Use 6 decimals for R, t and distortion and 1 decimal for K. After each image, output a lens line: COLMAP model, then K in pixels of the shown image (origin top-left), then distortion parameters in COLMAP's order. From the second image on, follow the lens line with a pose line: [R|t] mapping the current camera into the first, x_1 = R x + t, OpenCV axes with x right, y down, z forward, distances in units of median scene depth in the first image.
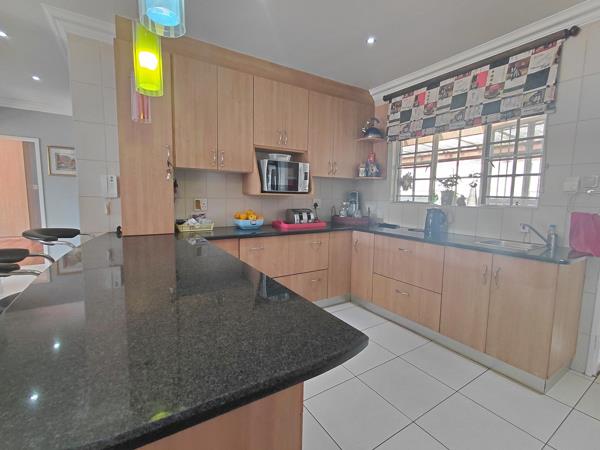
lens RADIAL K [[275.6, 0, 300.7], [0, 275.6, 225.0], [0, 0, 1]] dist [-0.000376, 0.000450]
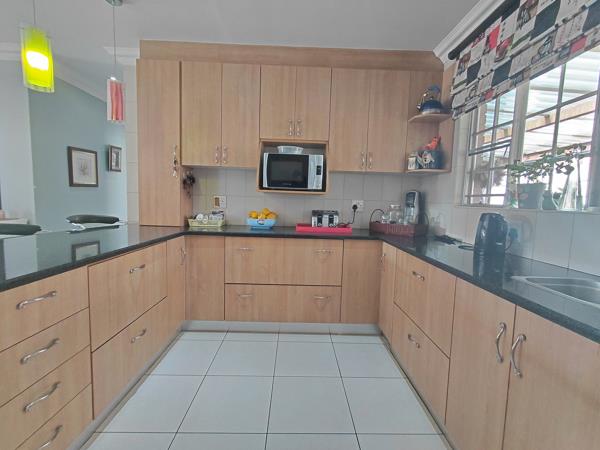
lens RADIAL K [[275.6, 0, 300.6], [0, 275.6, 224.9], [0, 0, 1]] dist [-0.000376, 0.000450]
pose [[0.852400, 0.055994, -0.519884, 0.413363], [-0.073039, 0.997253, -0.012346, 0.002470], [0.517765, 0.048496, 0.854148, 0.261888]]
